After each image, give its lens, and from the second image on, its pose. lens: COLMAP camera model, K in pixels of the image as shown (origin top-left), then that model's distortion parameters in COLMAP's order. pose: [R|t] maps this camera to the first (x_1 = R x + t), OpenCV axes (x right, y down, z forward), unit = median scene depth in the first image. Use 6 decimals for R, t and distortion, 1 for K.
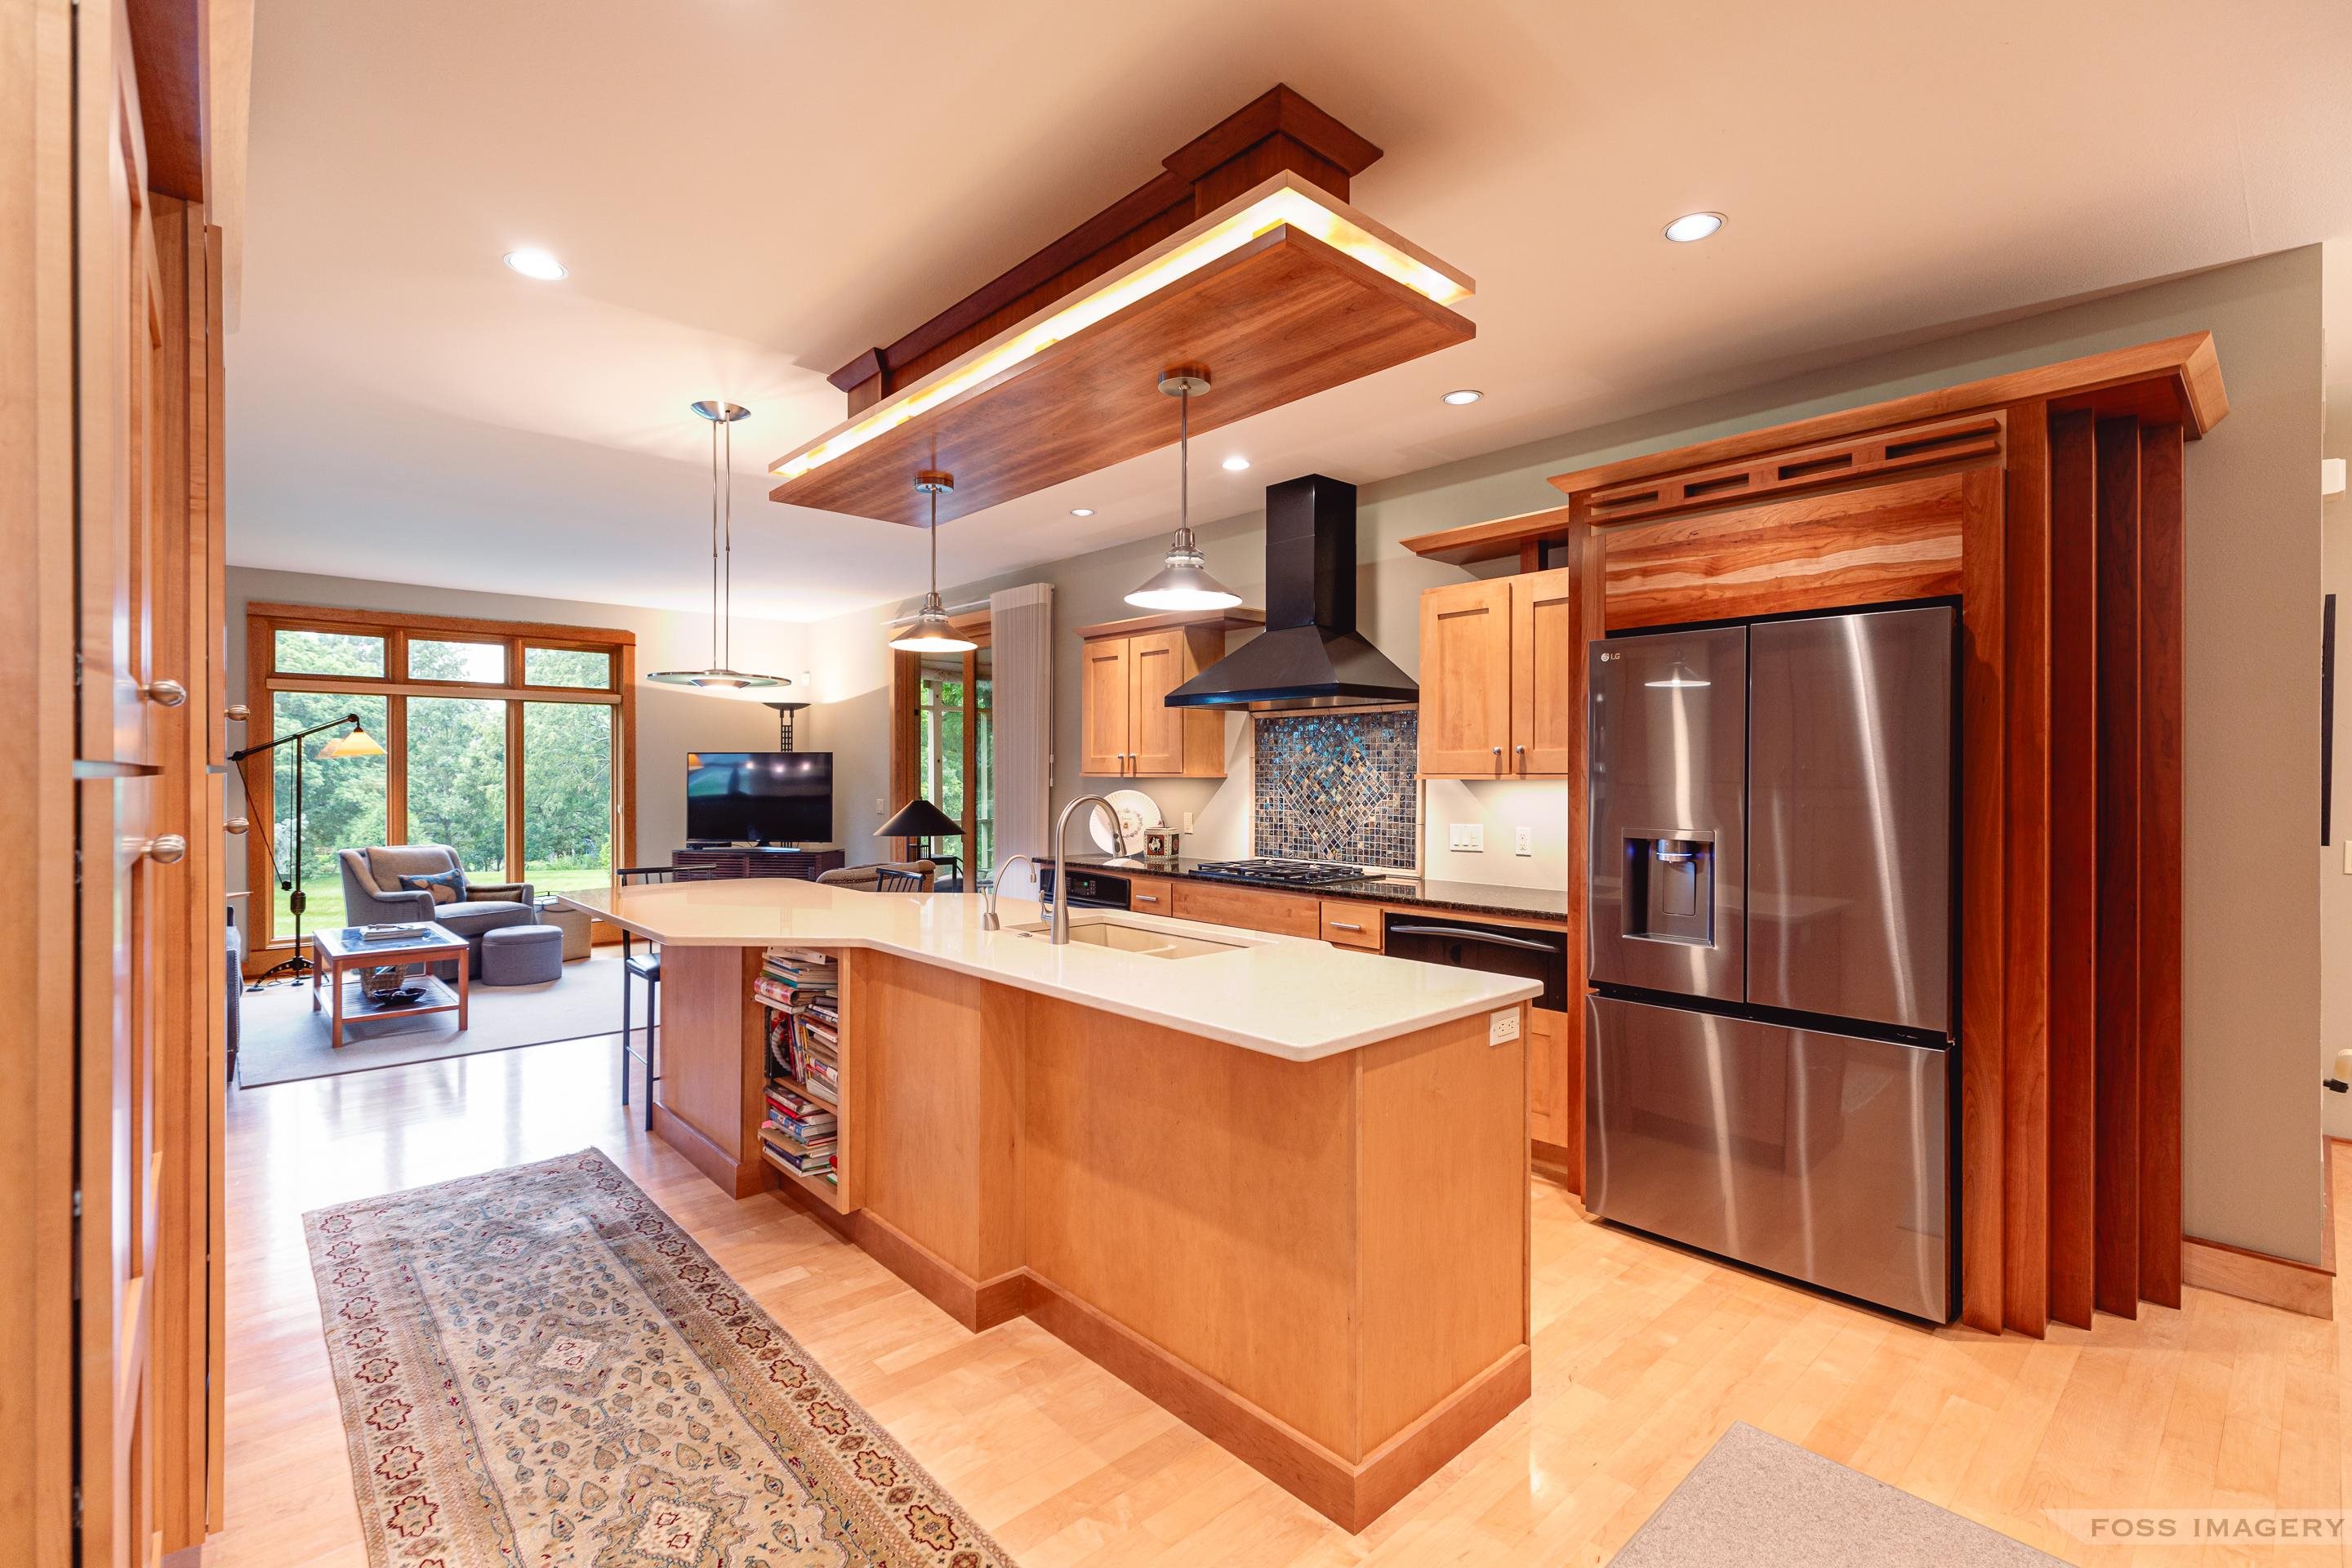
lens RADIAL K [[1042.0, 0, 1173.7], [0, 1042.0, 770.0], [0, 0, 1]] dist [-0.002242, 0.000881]
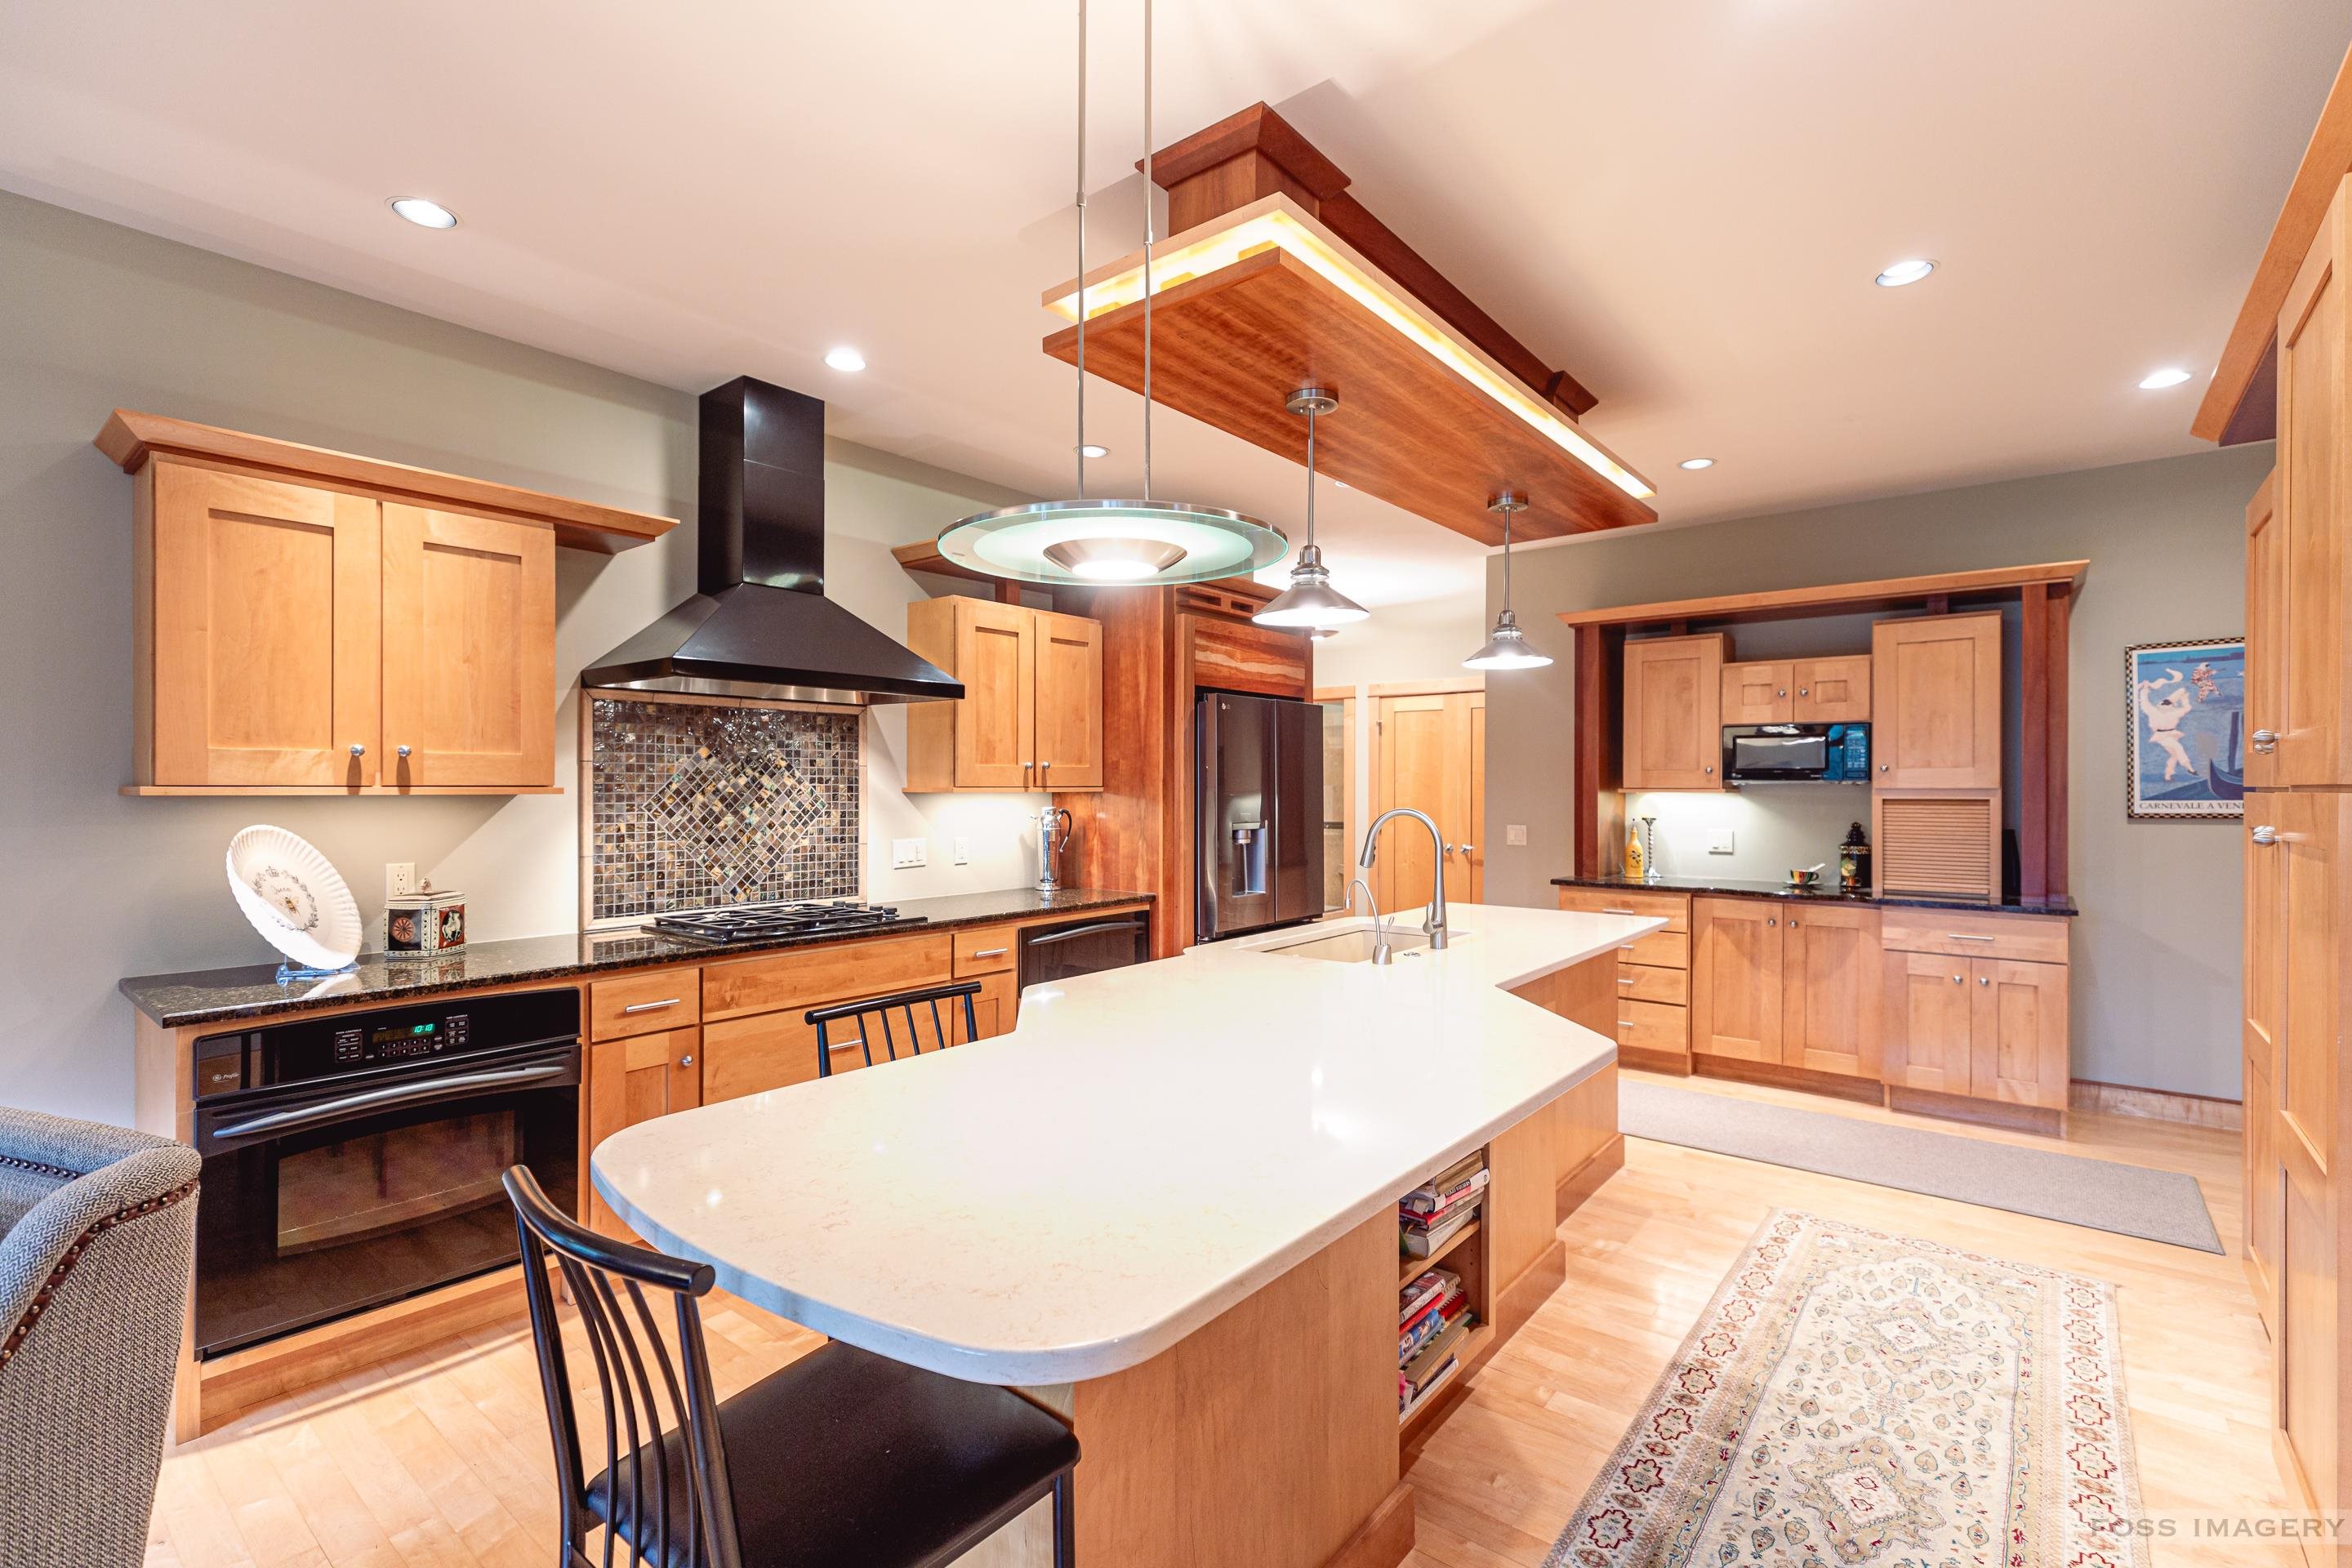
lens RADIAL K [[1042.0, 0, 1180.2], [0, 1042.0, 794.6], [0, 0, 1]] dist [-0.002242, 0.000881]
pose [[-0.141880, -0.009368, 0.989840, -0.674757], [-0.005920, 0.999945, 0.008615, 0.000903], [-0.989866, -0.004638, -0.141928, 0.850077]]
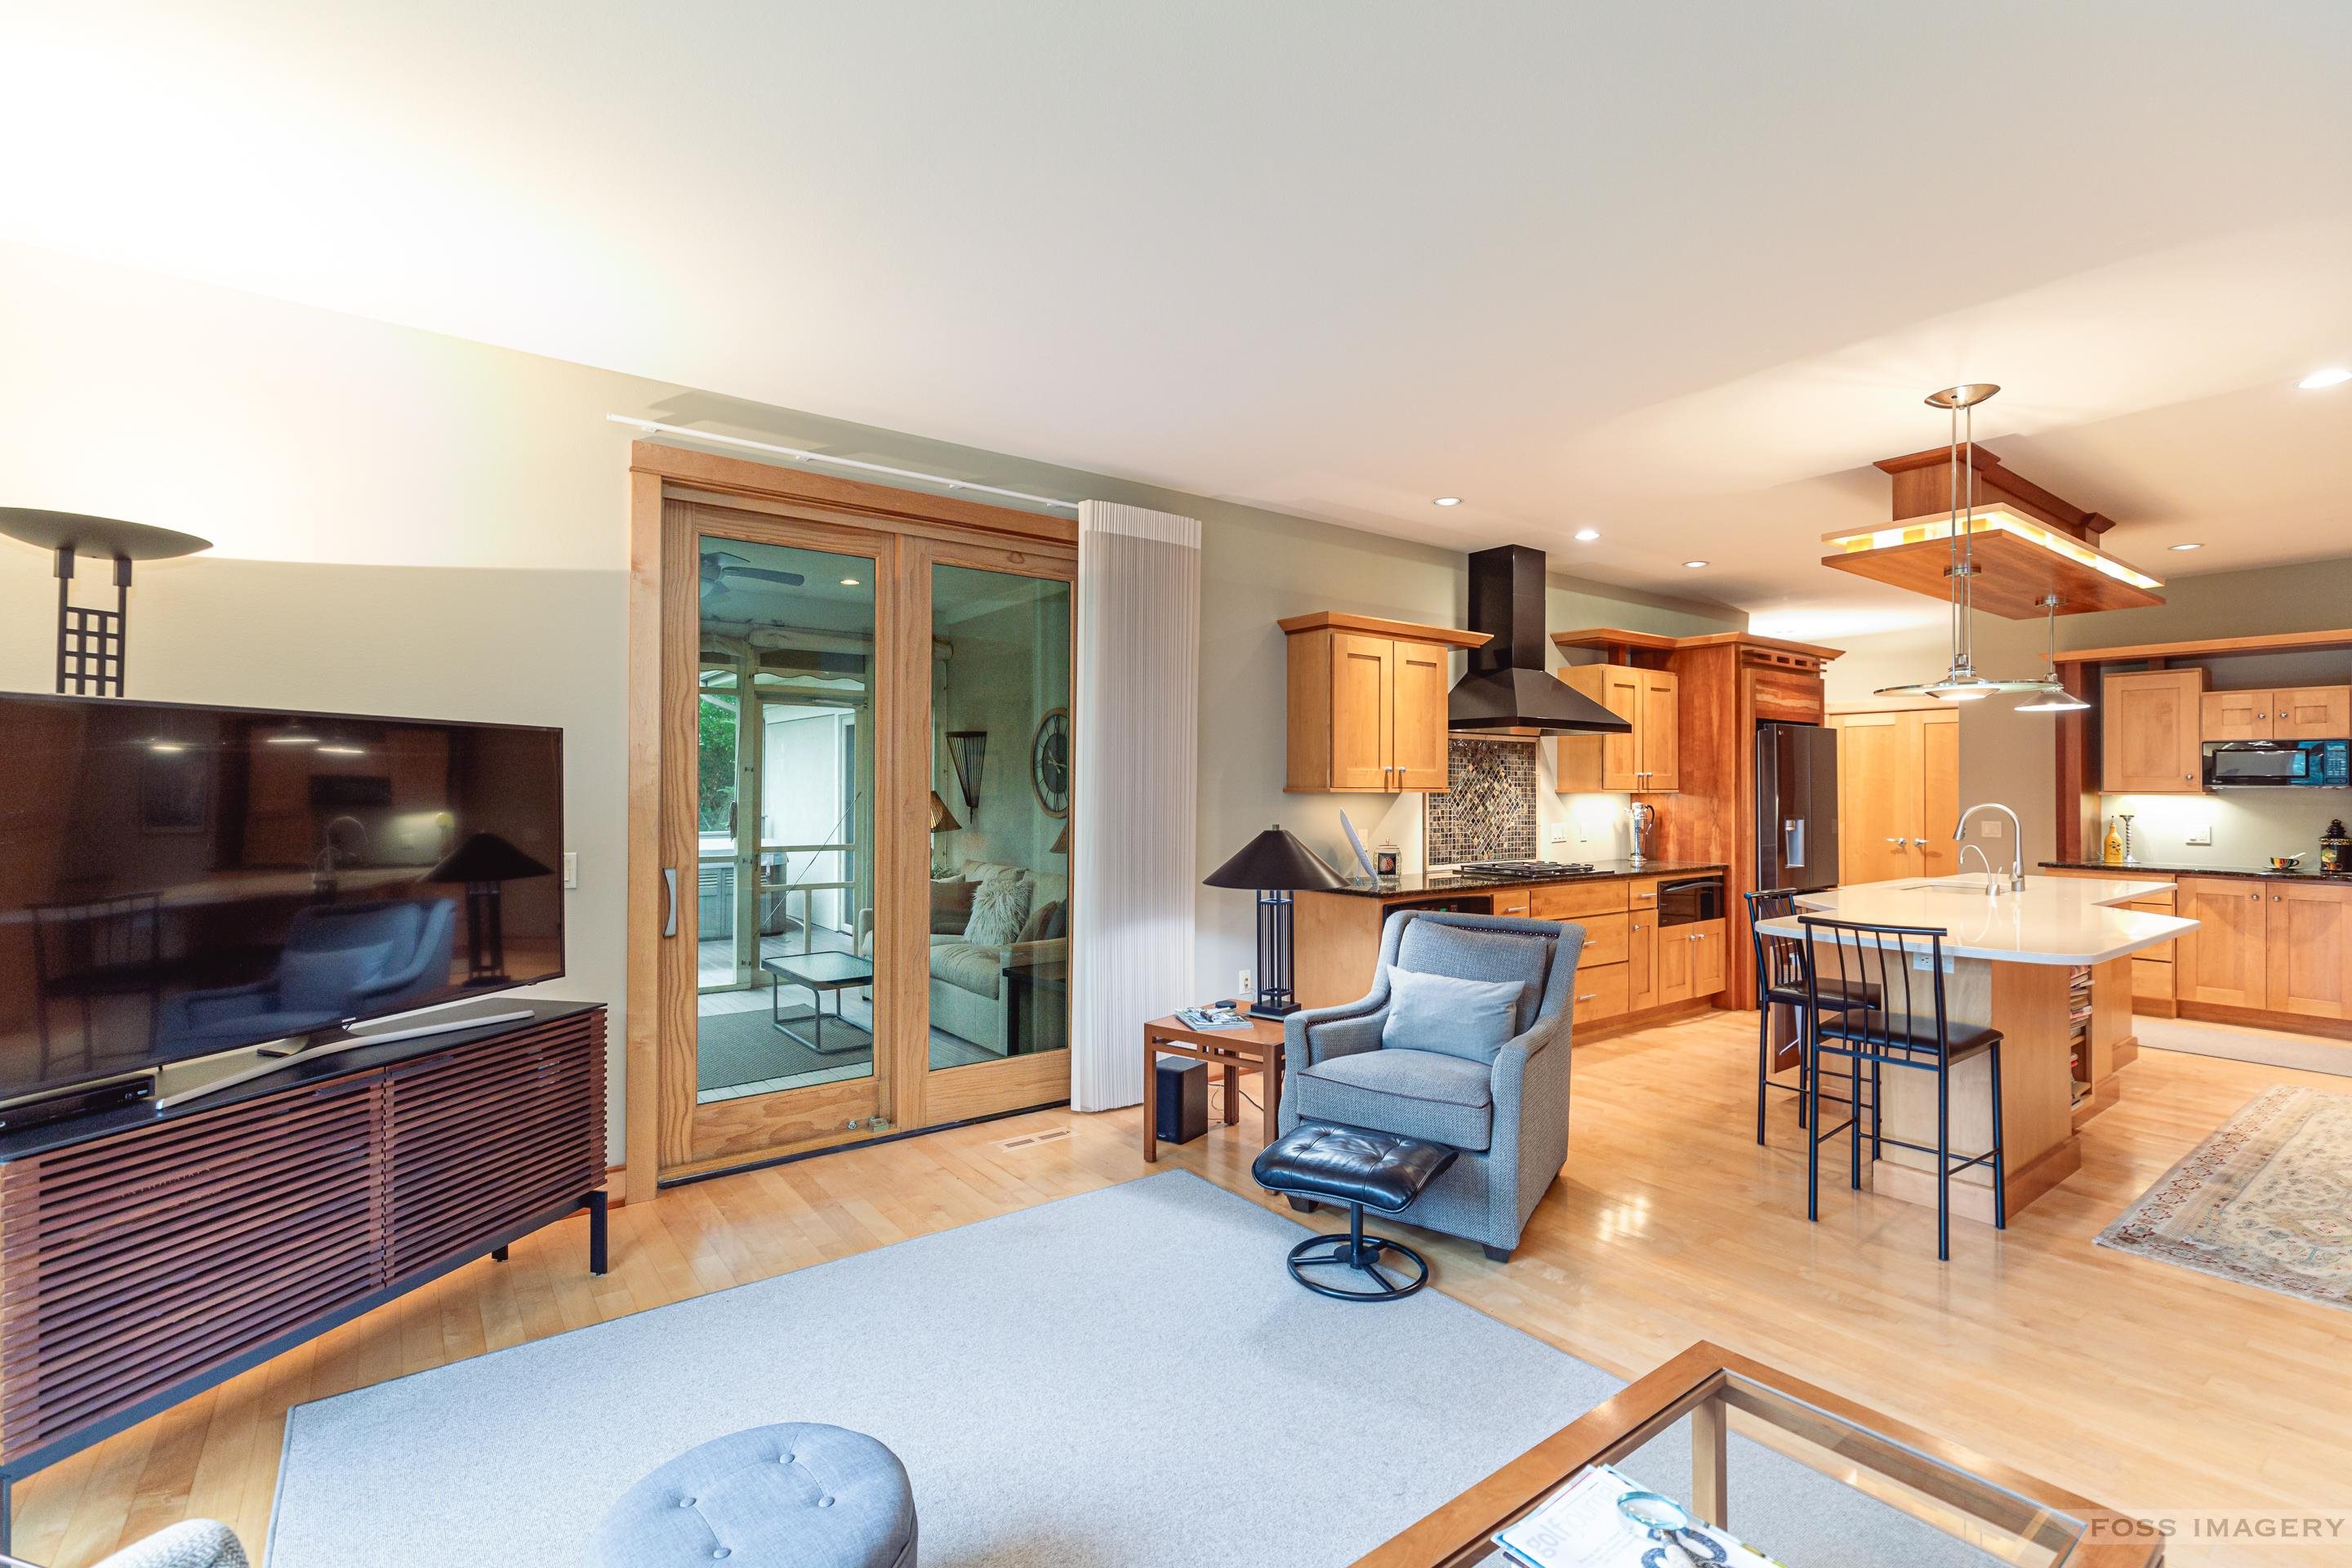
lens RADIAL K [[1042.0, 0, 1172.6], [0, 1042.0, 781.4], [0, 0, 1]] dist [-0.002242, 0.000881]
pose [[0.111989, 0.005383, 0.993695, -1.172077], [-0.007964, 0.999958, -0.004519, 0.003727], [-0.993678, -0.007408, 0.112027, 1.311752]]
